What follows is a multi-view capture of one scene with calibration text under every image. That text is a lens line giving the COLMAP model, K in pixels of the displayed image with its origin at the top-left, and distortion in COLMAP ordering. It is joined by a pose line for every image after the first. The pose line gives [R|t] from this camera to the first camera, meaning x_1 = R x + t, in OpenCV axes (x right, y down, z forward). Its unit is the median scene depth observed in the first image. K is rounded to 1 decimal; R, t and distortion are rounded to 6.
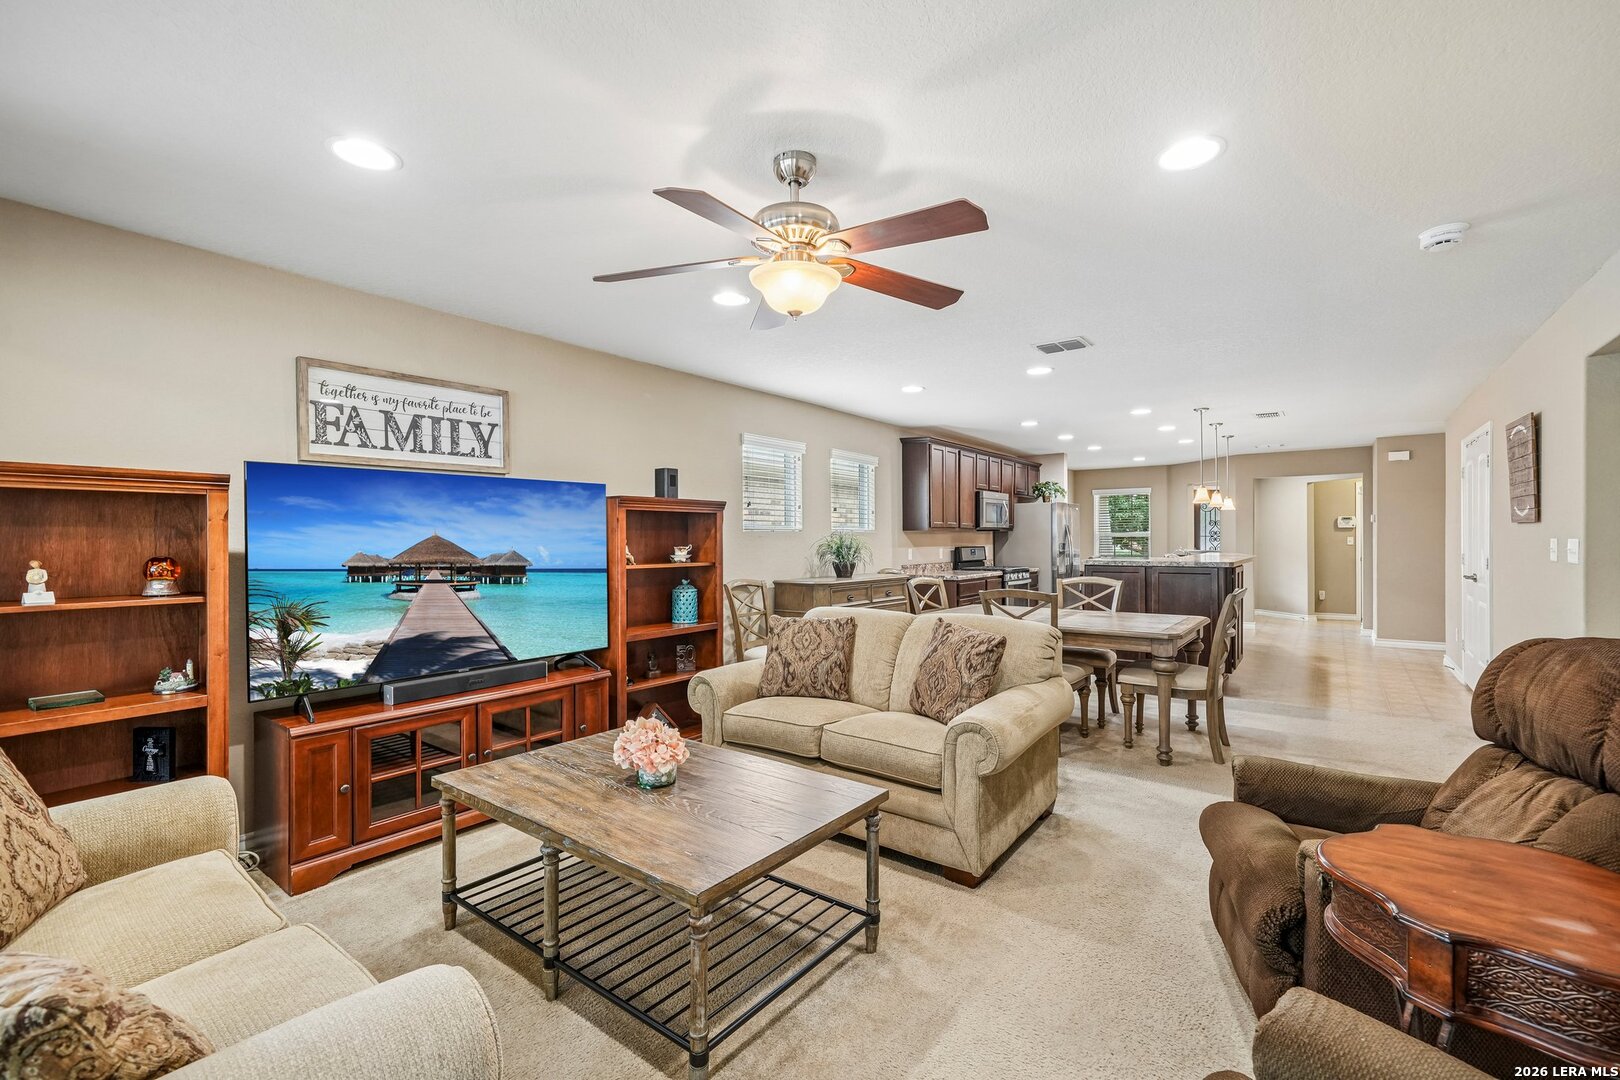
lens RADIAL K [[683.7, 0, 817.5], [0, 683.7, 534.0], [0, 0, 1]] dist [0.006686, -0.001934]
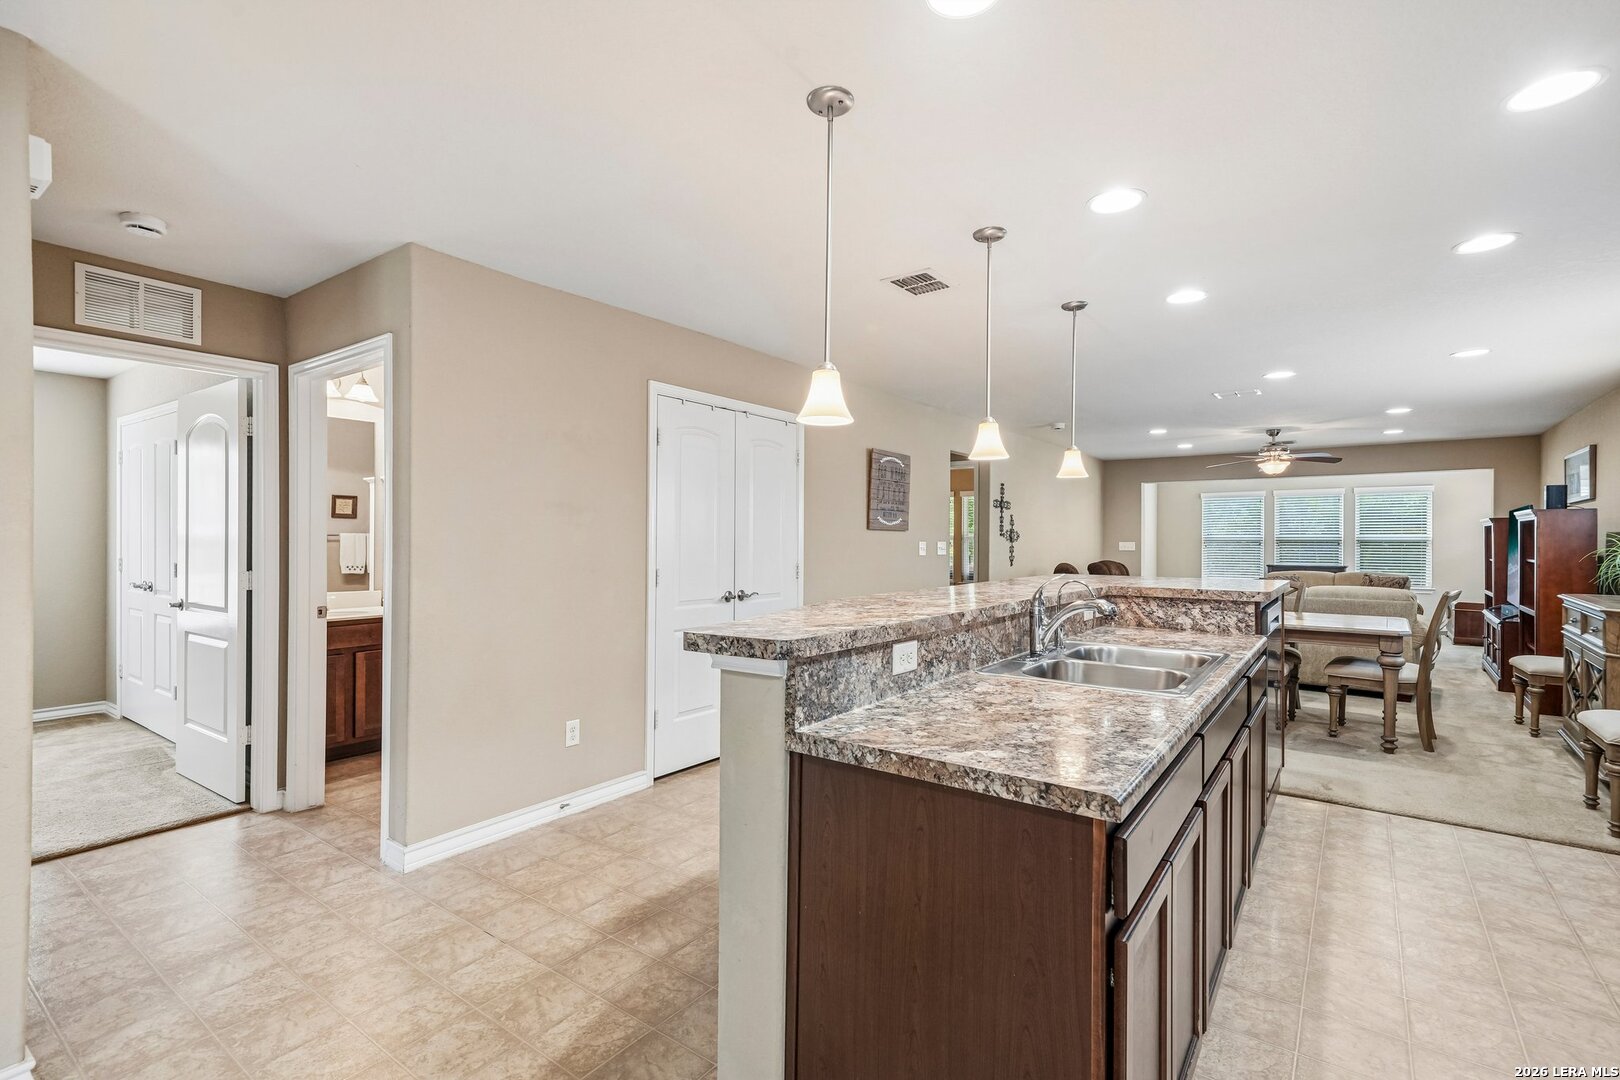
lens RADIAL K [[748.4, 0, 803.1], [0, 748.4, 542.4], [0, 0, 1]] dist [0.007549, 0.005295]
pose [[-0.999993, 0.001940, -0.003264, 0.940486], [0.001946, 0.999996, -0.002003, 0.007802], [0.003260, -0.002009, -0.999993, 1.931650]]
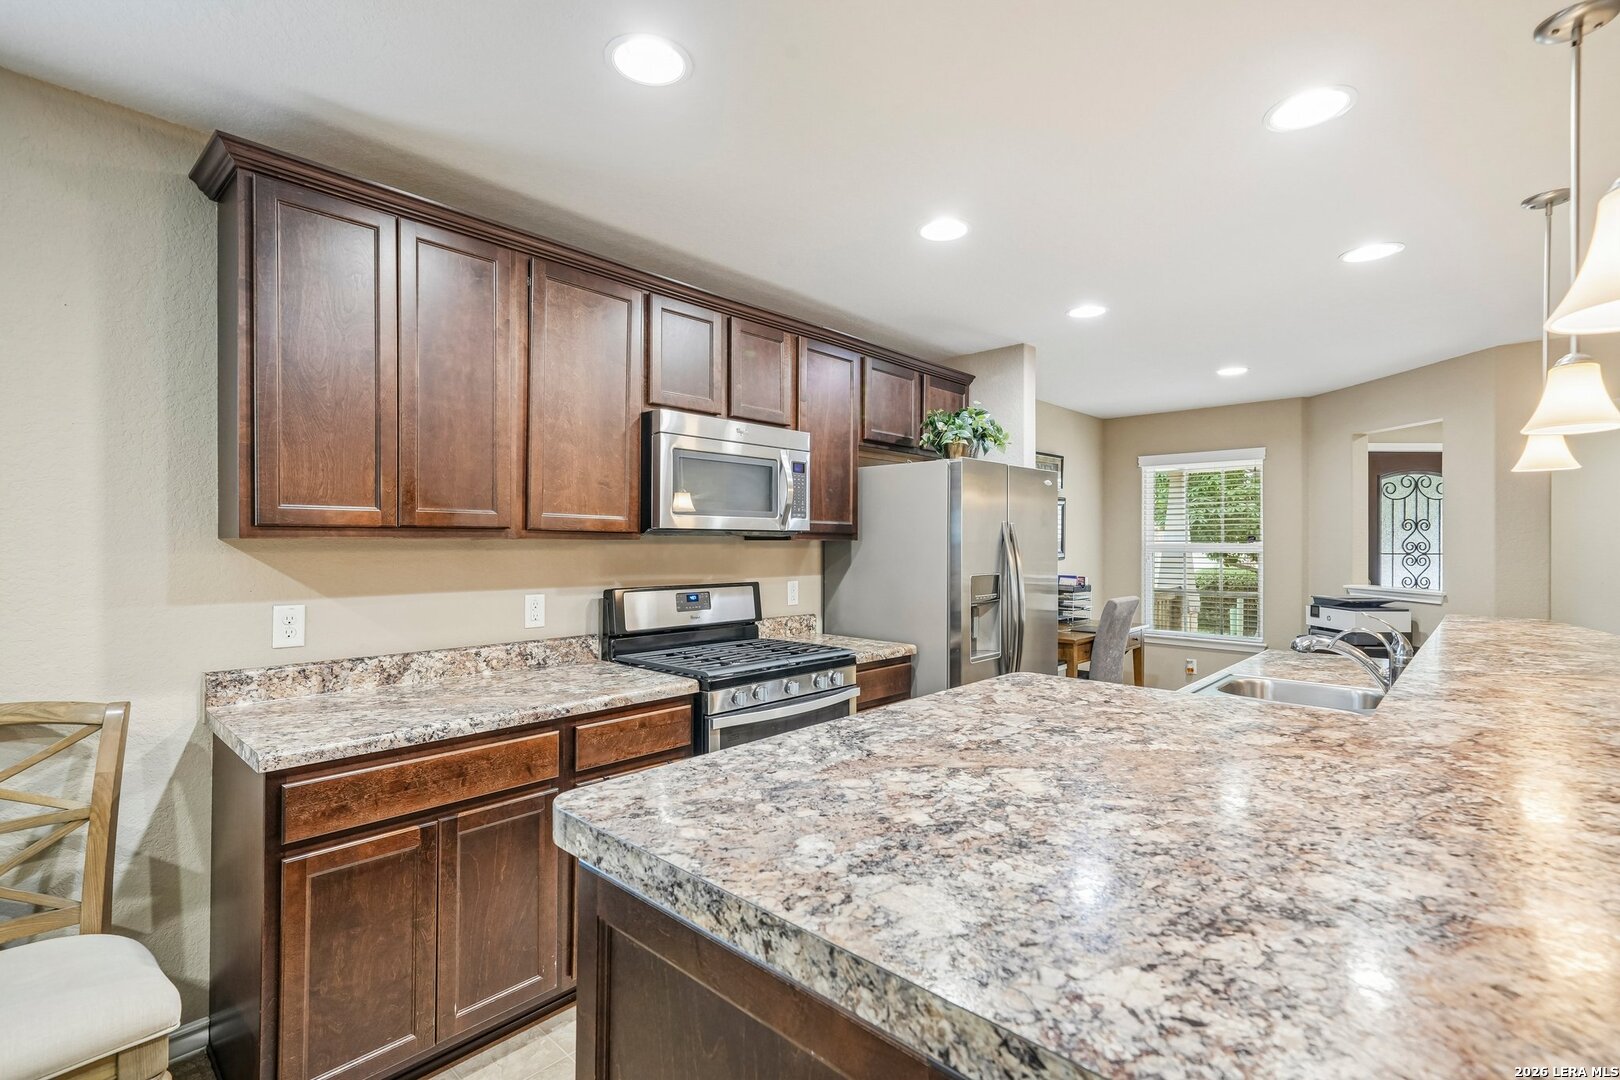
lens RADIAL K [[748.4, 0, 805.0], [0, 748.4, 538.5], [0, 0, 1]] dist [0.007549, 0.005295]
pose [[0.994097, 0.007881, -0.108204, 0.525324], [-0.007740, 0.999969, 0.001722, -0.010041], [0.108214, -0.000874, 0.994127, 1.035747]]
